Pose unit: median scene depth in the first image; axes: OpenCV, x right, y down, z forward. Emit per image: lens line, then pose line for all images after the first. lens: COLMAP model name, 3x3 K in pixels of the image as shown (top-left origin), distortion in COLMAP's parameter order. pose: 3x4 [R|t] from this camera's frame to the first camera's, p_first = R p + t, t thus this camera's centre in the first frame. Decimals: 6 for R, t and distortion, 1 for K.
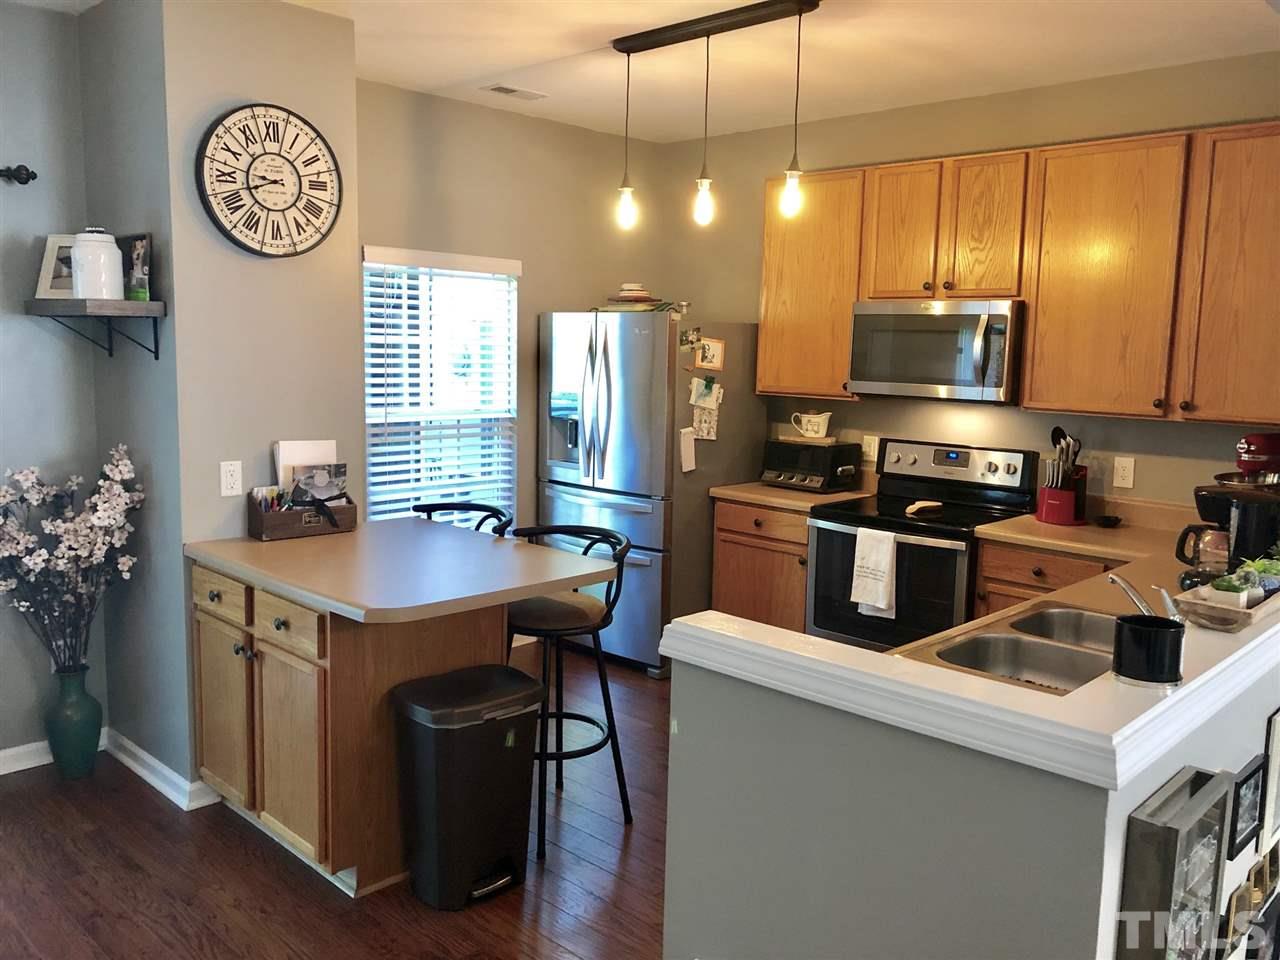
lens RADIAL K [[1052.3, 0, 645.5], [0, 1052.3, 473.3], [0, 0, 1]] dist [0.036357, -0.052695]
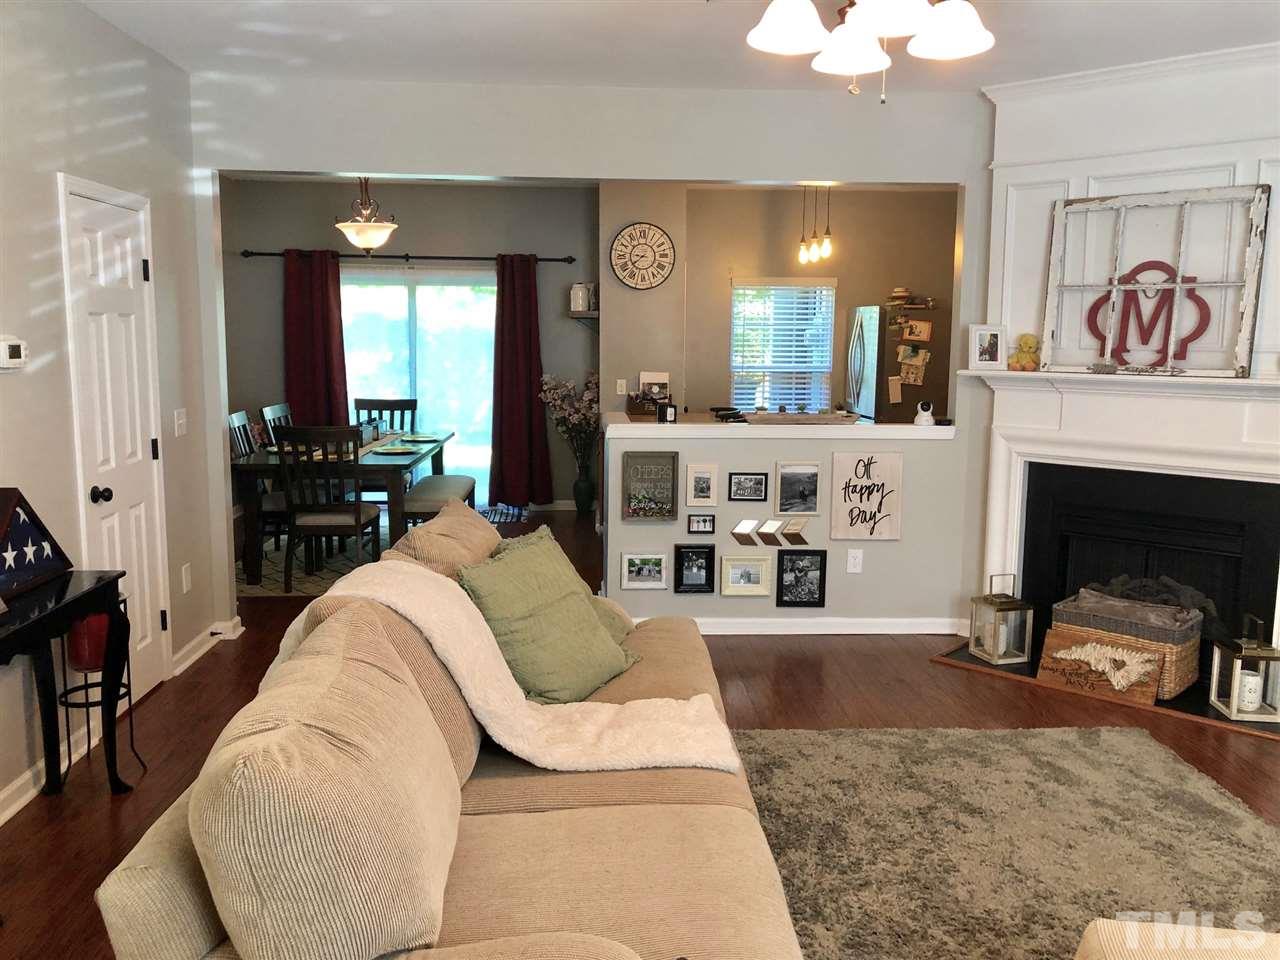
lens RADIAL K [[1052.3, 0, 632.7], [0, 1052.3, 474.7], [0, 0, 1]] dist [0.036357, -0.052695]
pose [[0.726639, 0.076834, -0.682709, 1.177003], [-0.074340, 0.996685, 0.033046, 0.114867], [0.682985, 0.026740, 0.729942, -0.633147]]
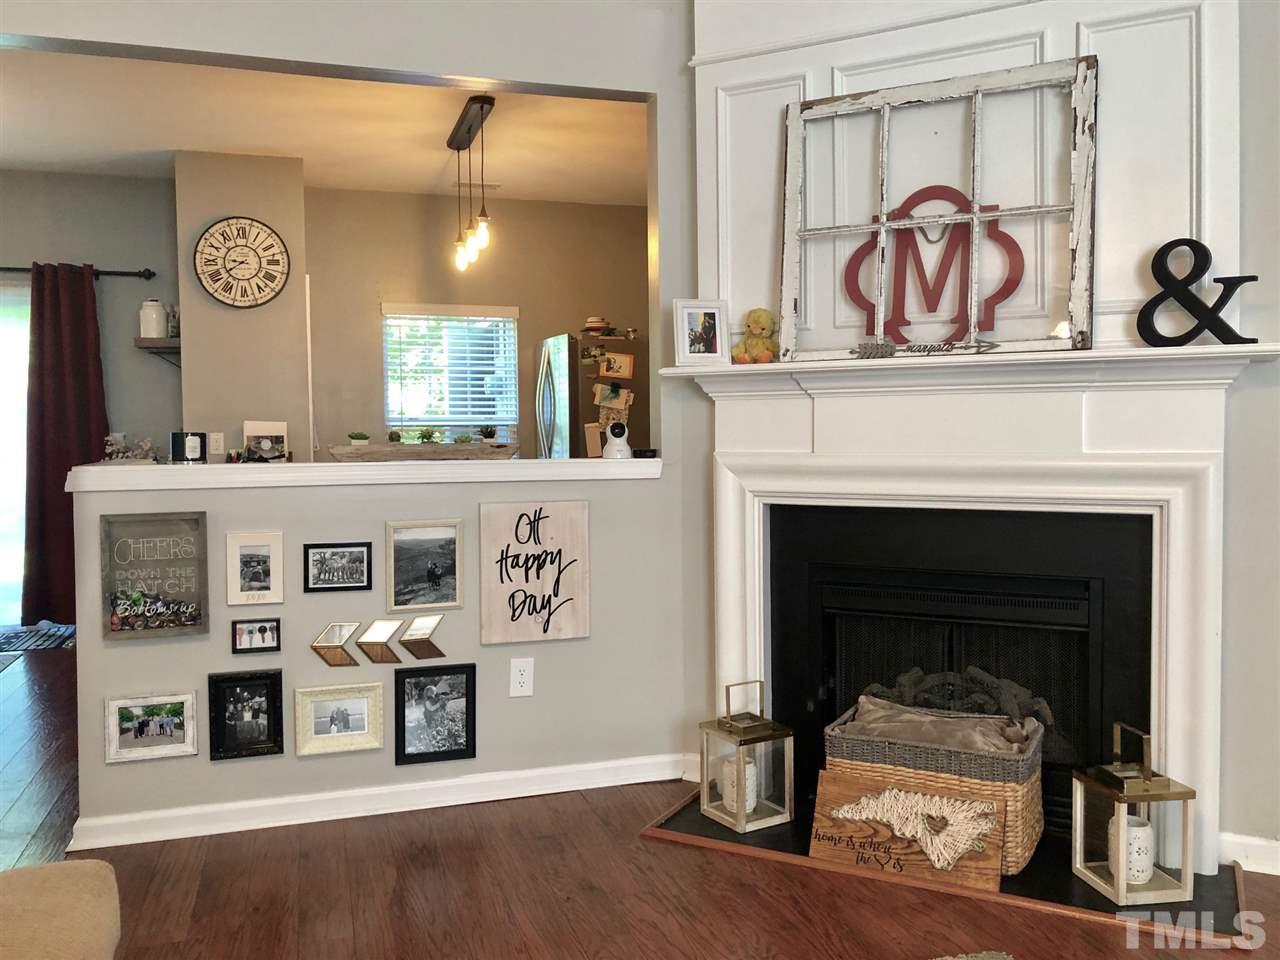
lens RADIAL K [[1048.0, 0, 650.2], [0, 1048.0, 471.1], [0, 0, 1]] dist [0.048144, -0.047435]
pose [[0.885194, -0.009466, -0.465125, 0.937899], [-0.028300, 0.996846, -0.074147, 0.145718], [0.464360, 0.078798, 0.882134, -0.120759]]
